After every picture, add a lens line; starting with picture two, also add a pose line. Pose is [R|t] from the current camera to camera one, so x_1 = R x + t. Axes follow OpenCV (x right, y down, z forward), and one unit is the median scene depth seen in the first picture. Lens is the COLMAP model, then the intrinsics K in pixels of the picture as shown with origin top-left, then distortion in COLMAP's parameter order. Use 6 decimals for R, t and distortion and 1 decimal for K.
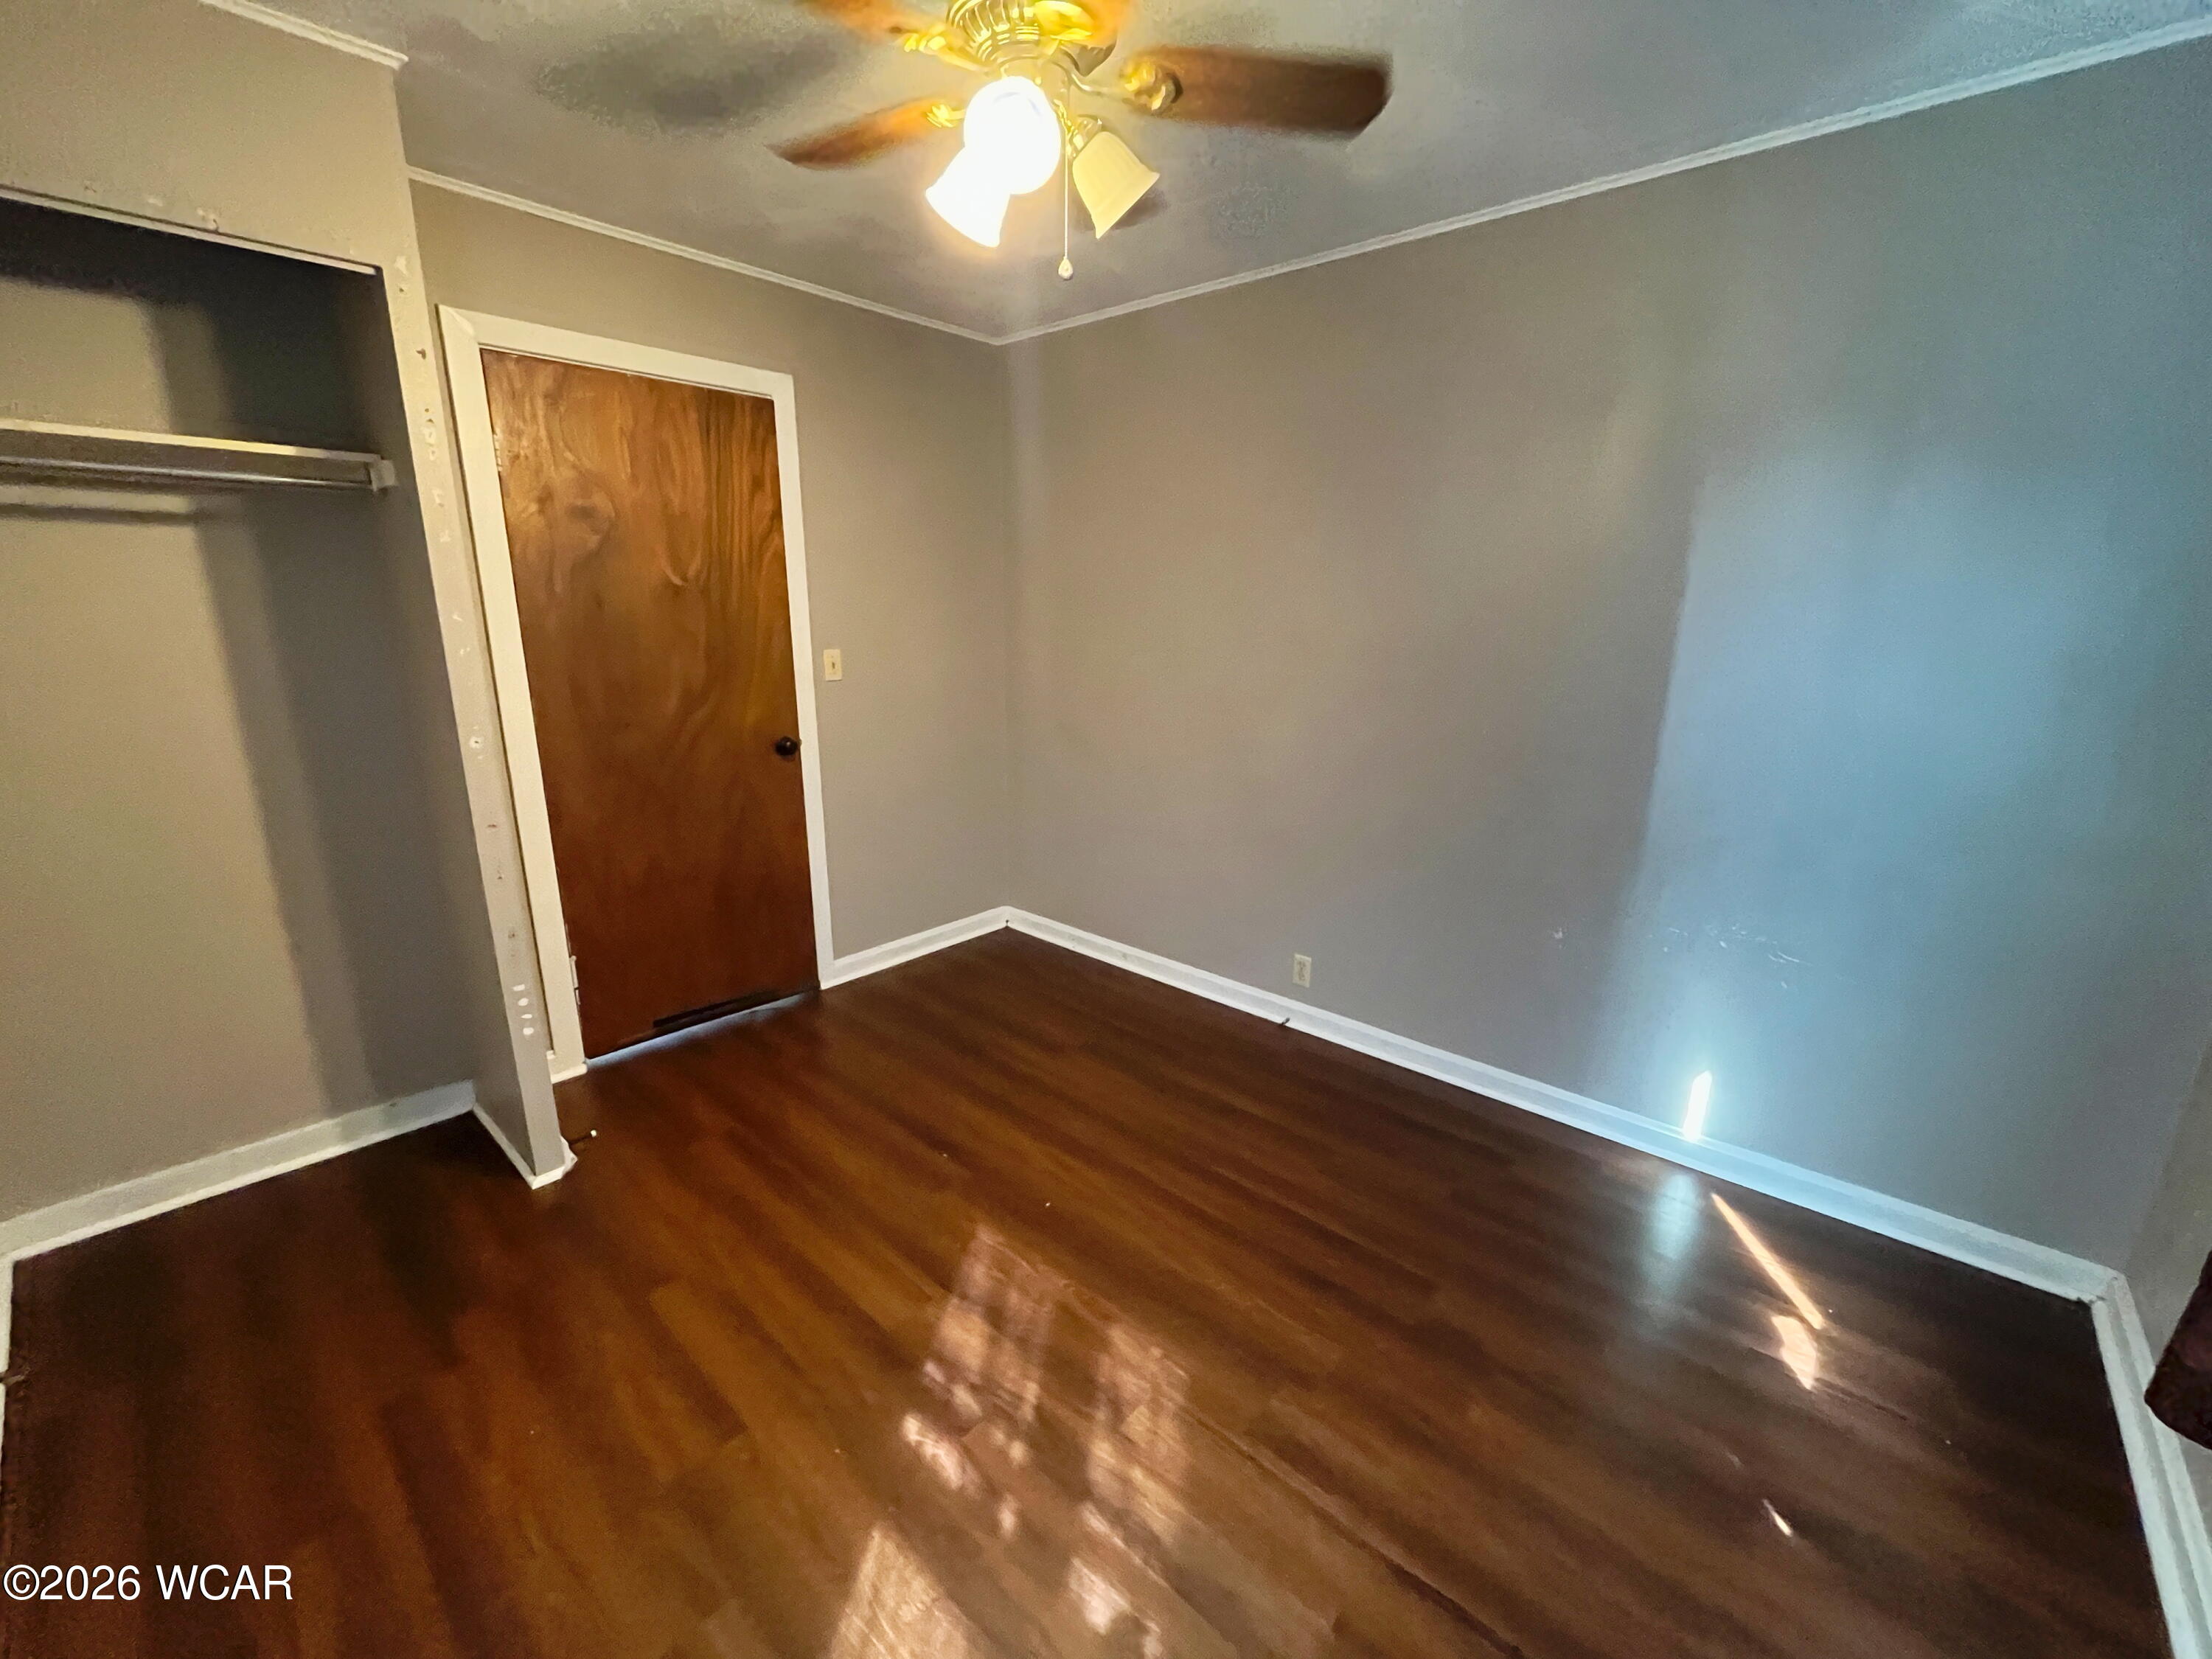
lens RADIAL K [[901.5, 0, 1103.4], [0, 901.5, 838.2], [0, 0, 1]] dist [-0.001352, -0.000376]
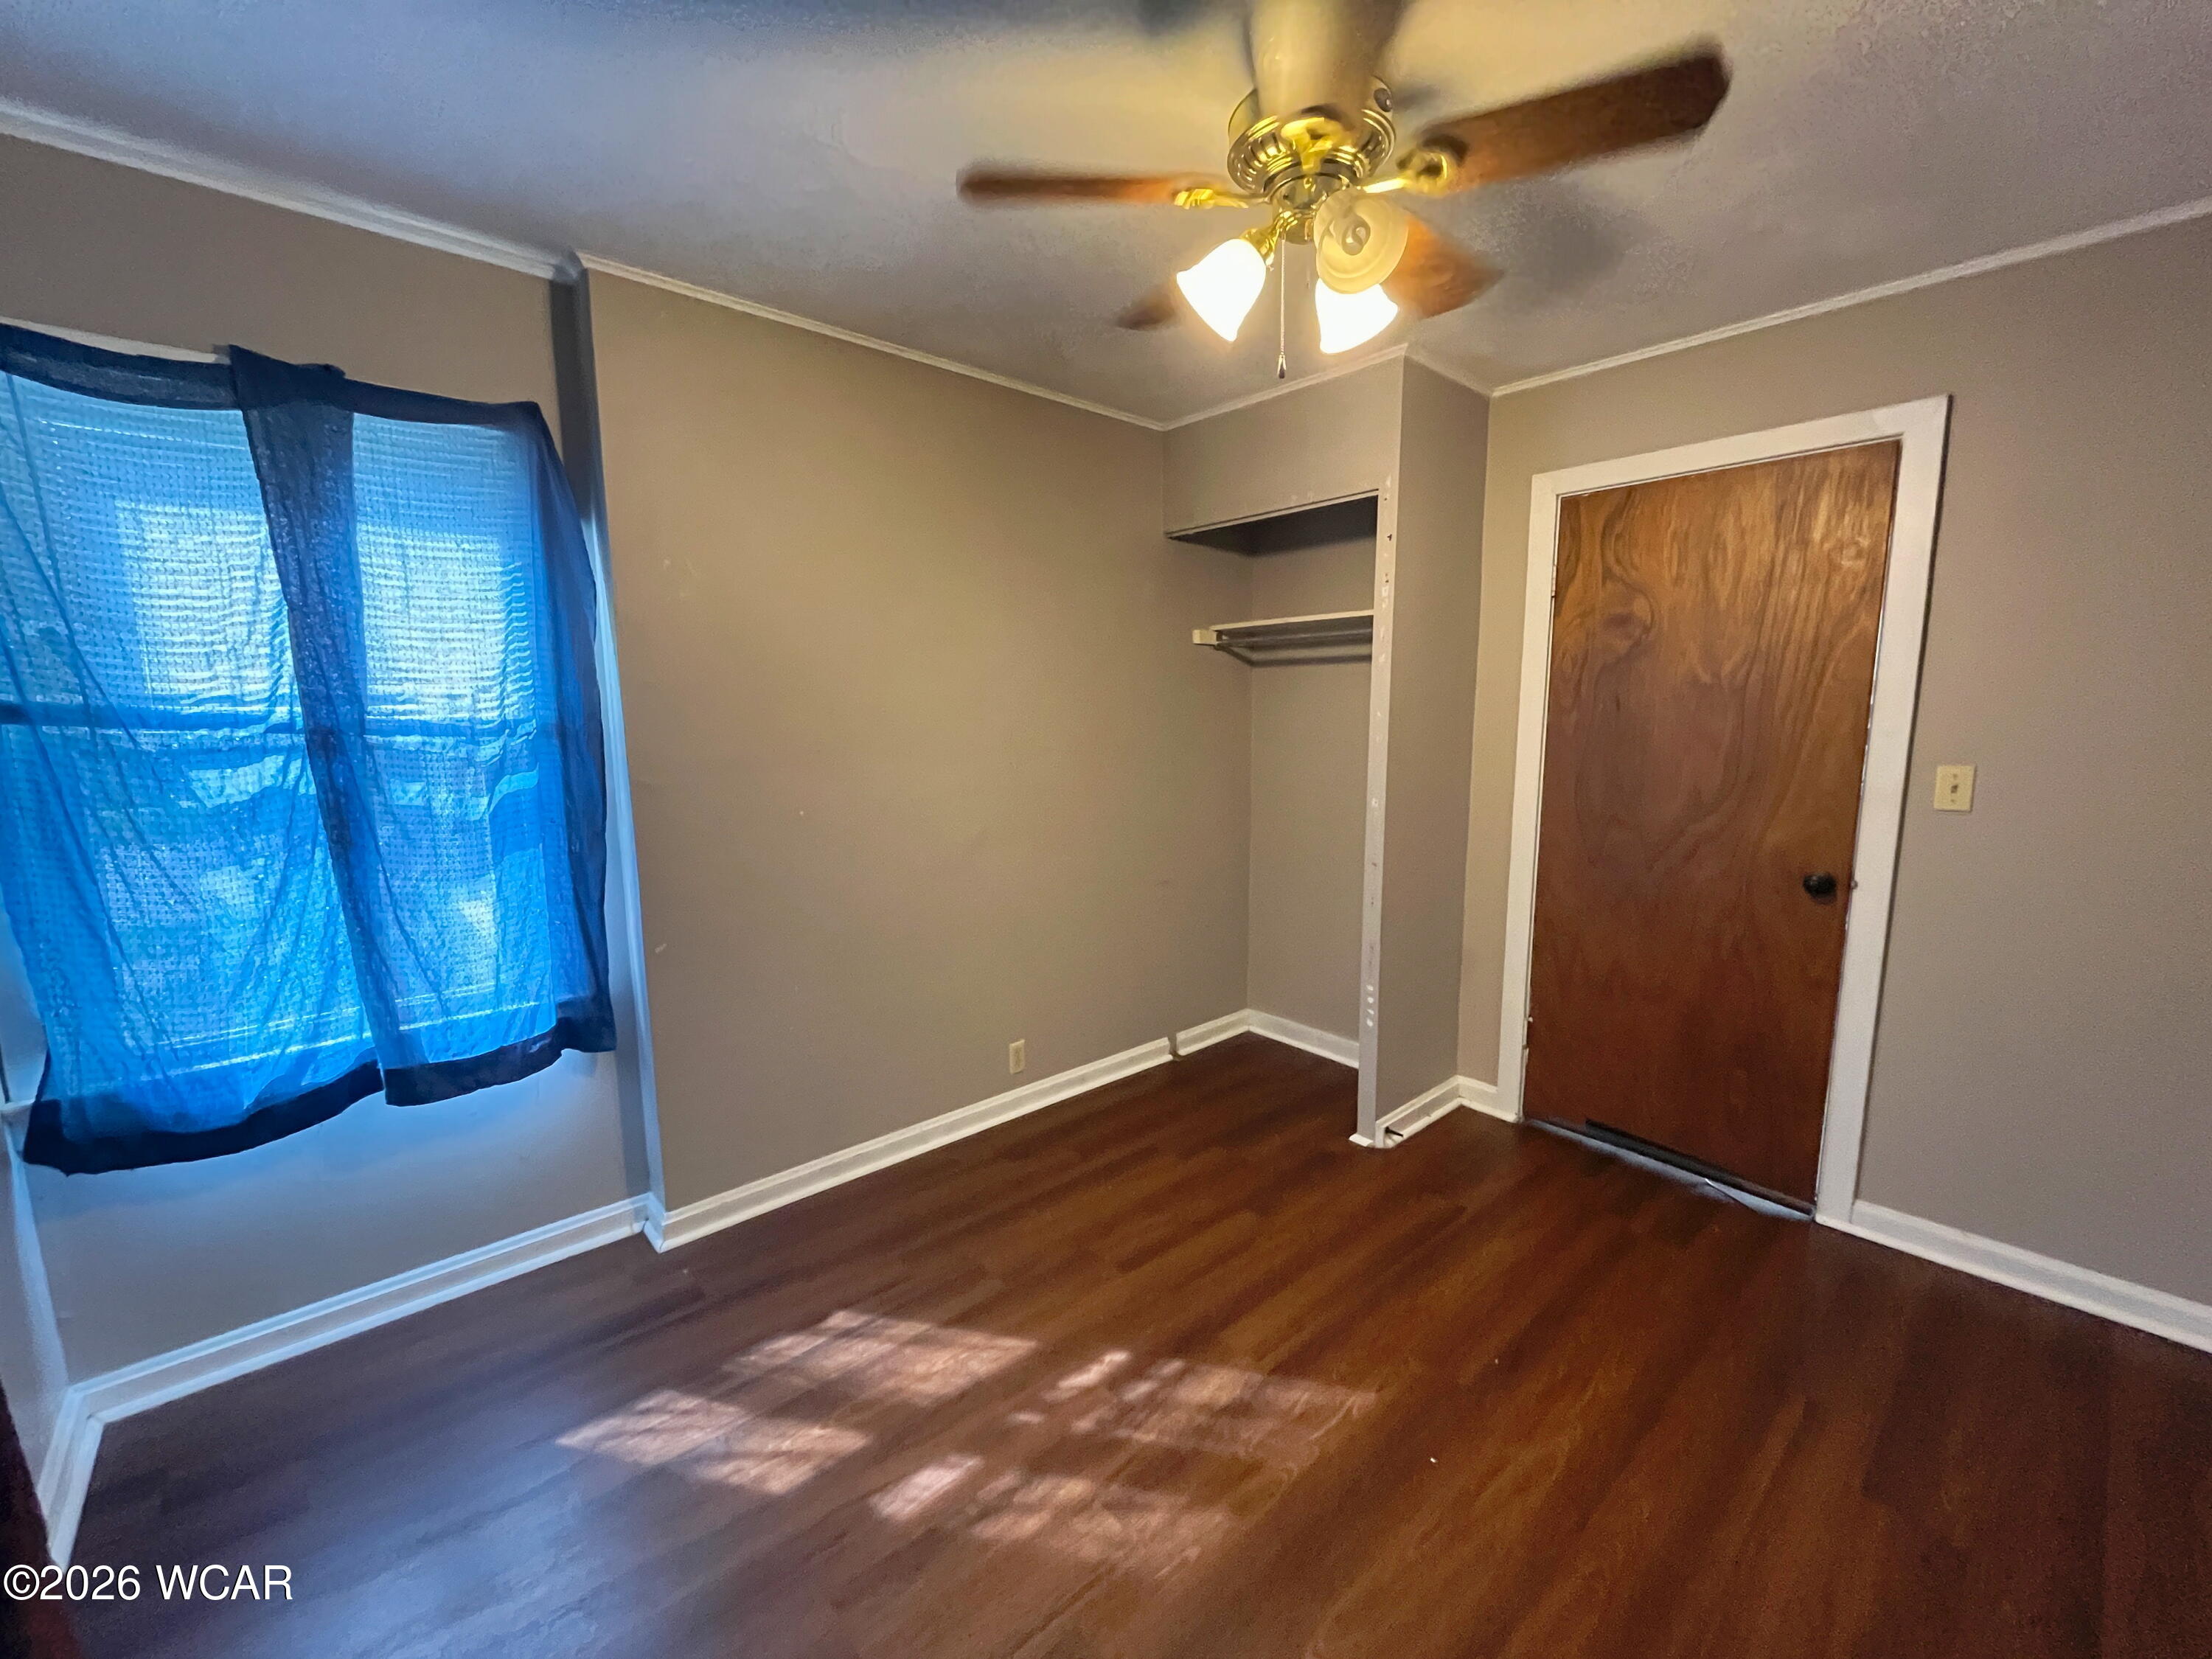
lens RADIAL K [[874.7, 0, 1081.6], [0, 874.7, 829.2], [0, 0, 1]] dist [-0.000251, -0.000017]
pose [[-0.122963, 0.121138, -0.984990, 0.692702], [-0.246732, 0.957627, 0.148574, -0.155779], [0.961251, 0.261297, -0.087864, 0.689350]]
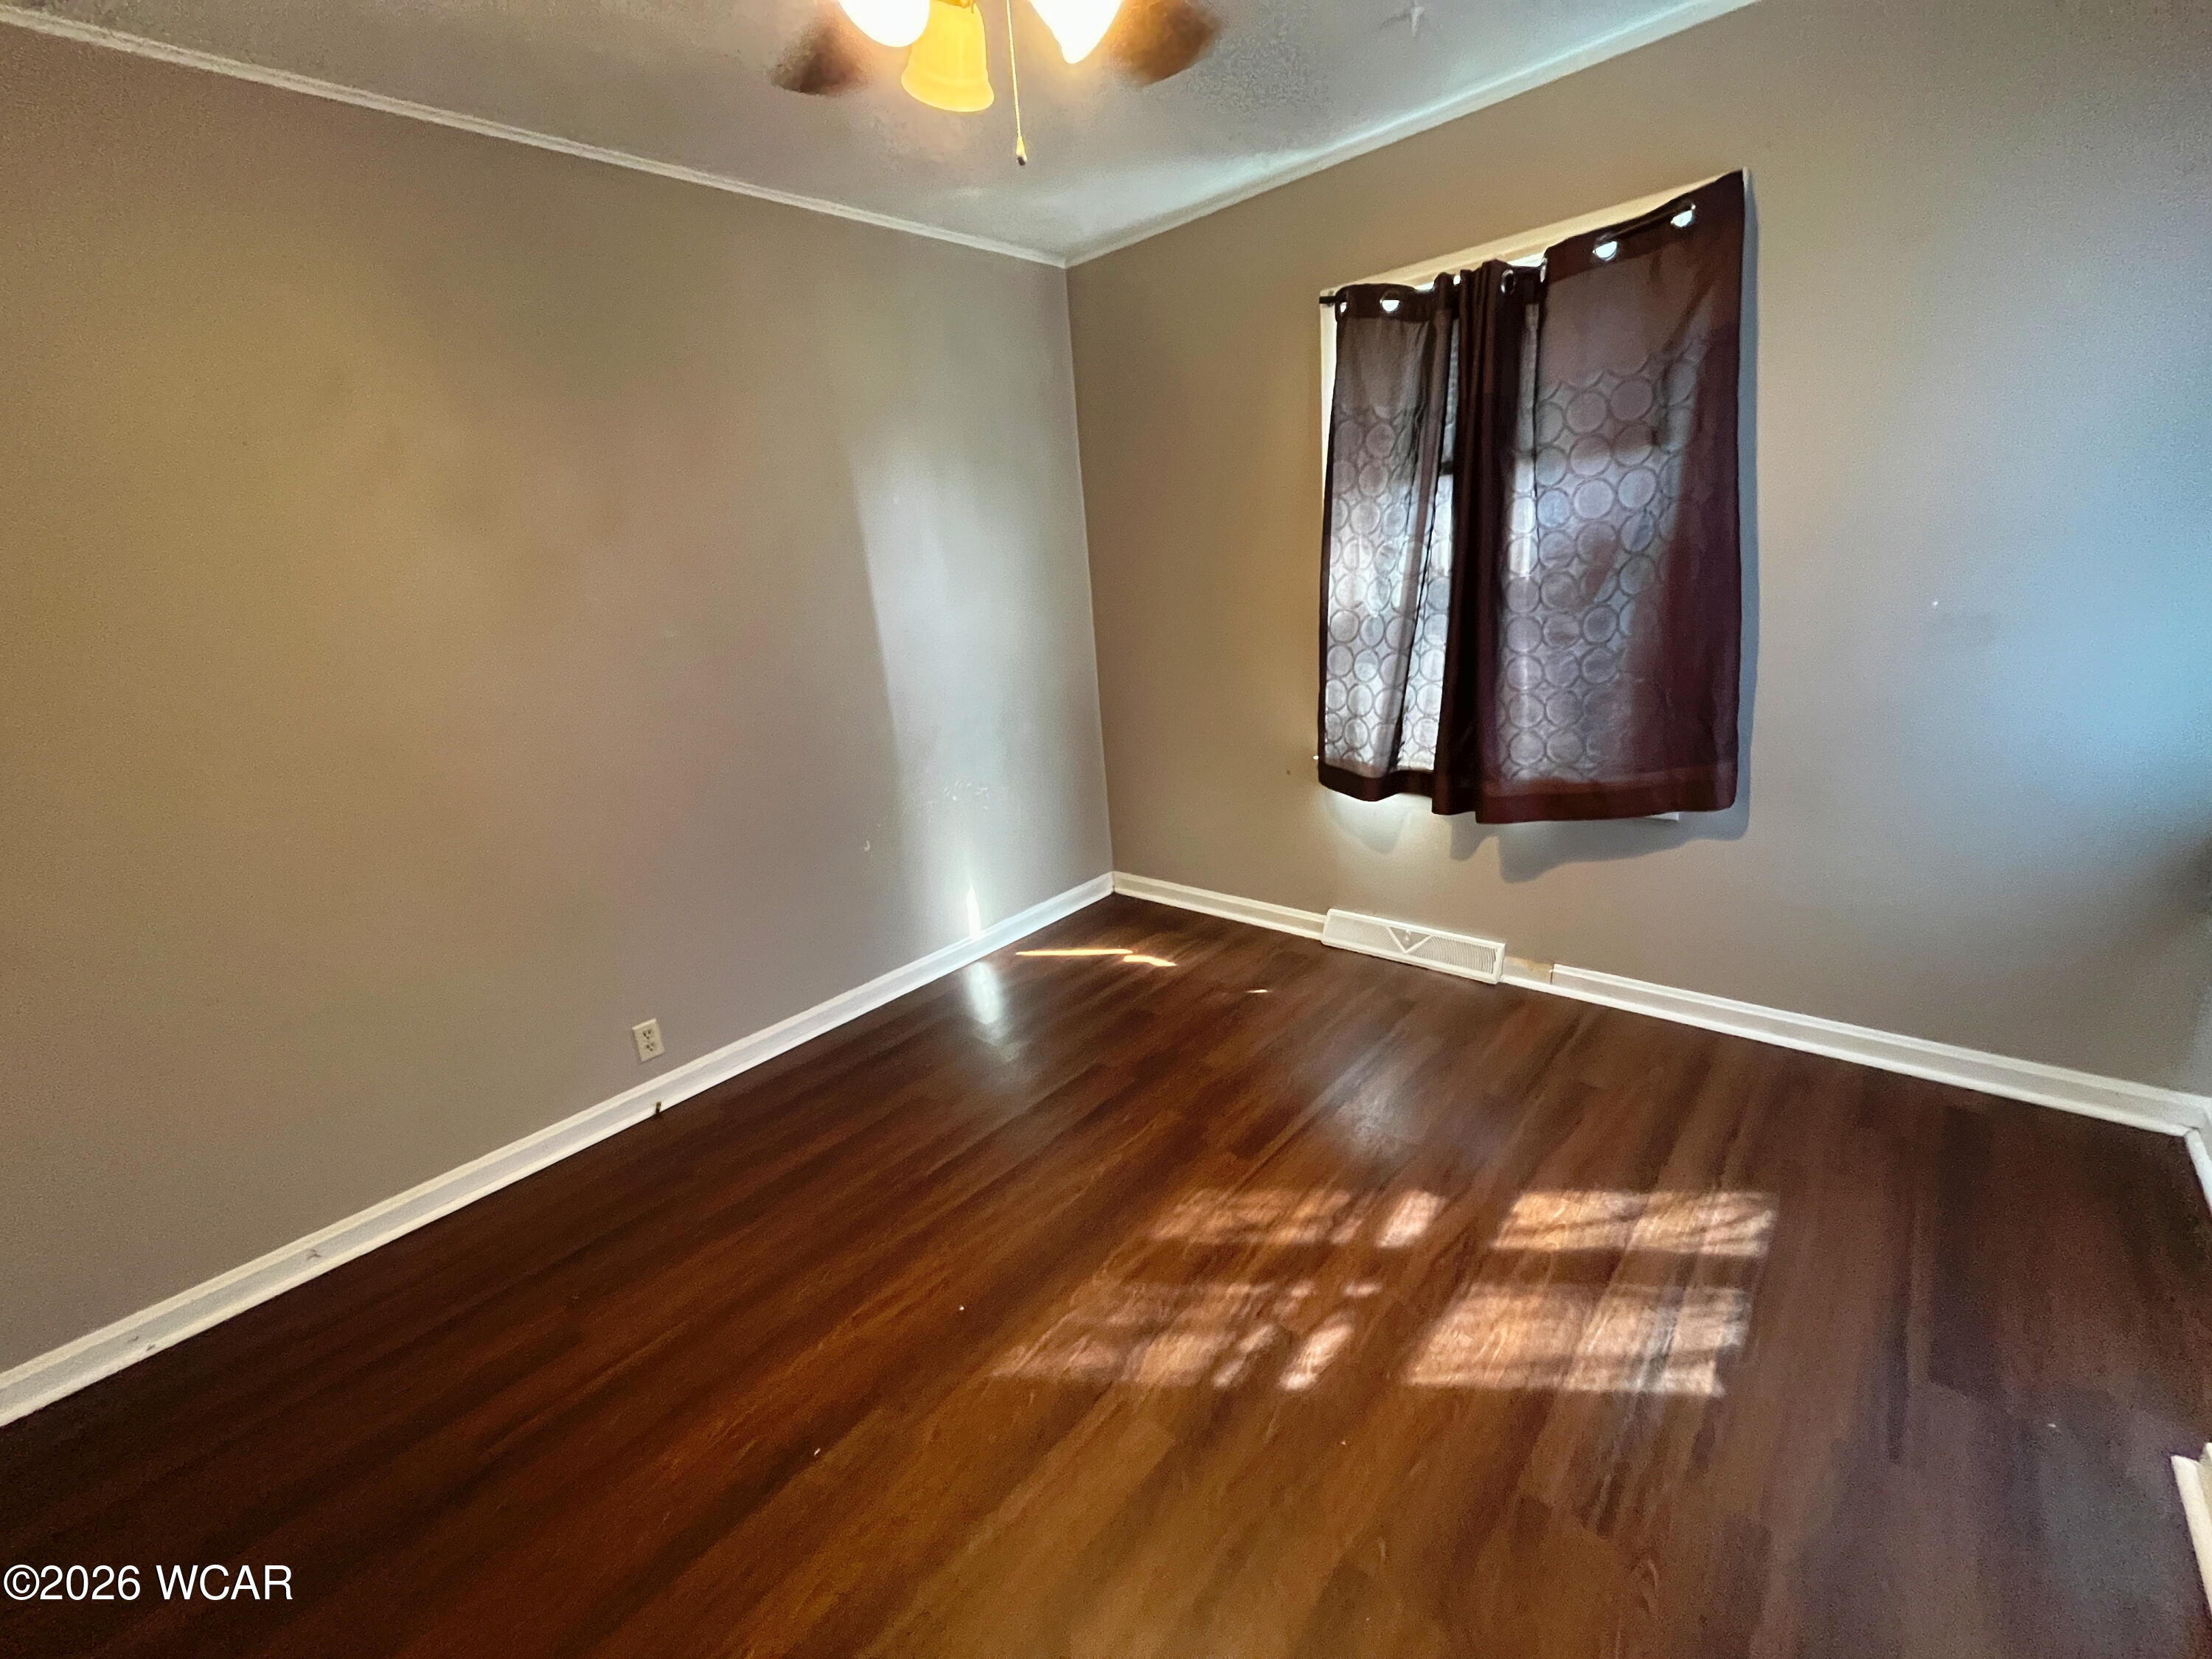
lens RADIAL K [[901.5, 0, 1103.4], [0, 901.5, 838.2], [0, 0, 1]] dist [-0.001352, -0.000376]
pose [[-0.007312, -0.298262, 0.954456, -0.756180], [0.331133, 0.899909, 0.283753, -0.165869], [-0.943556, 0.318126, 0.092184, 0.729959]]
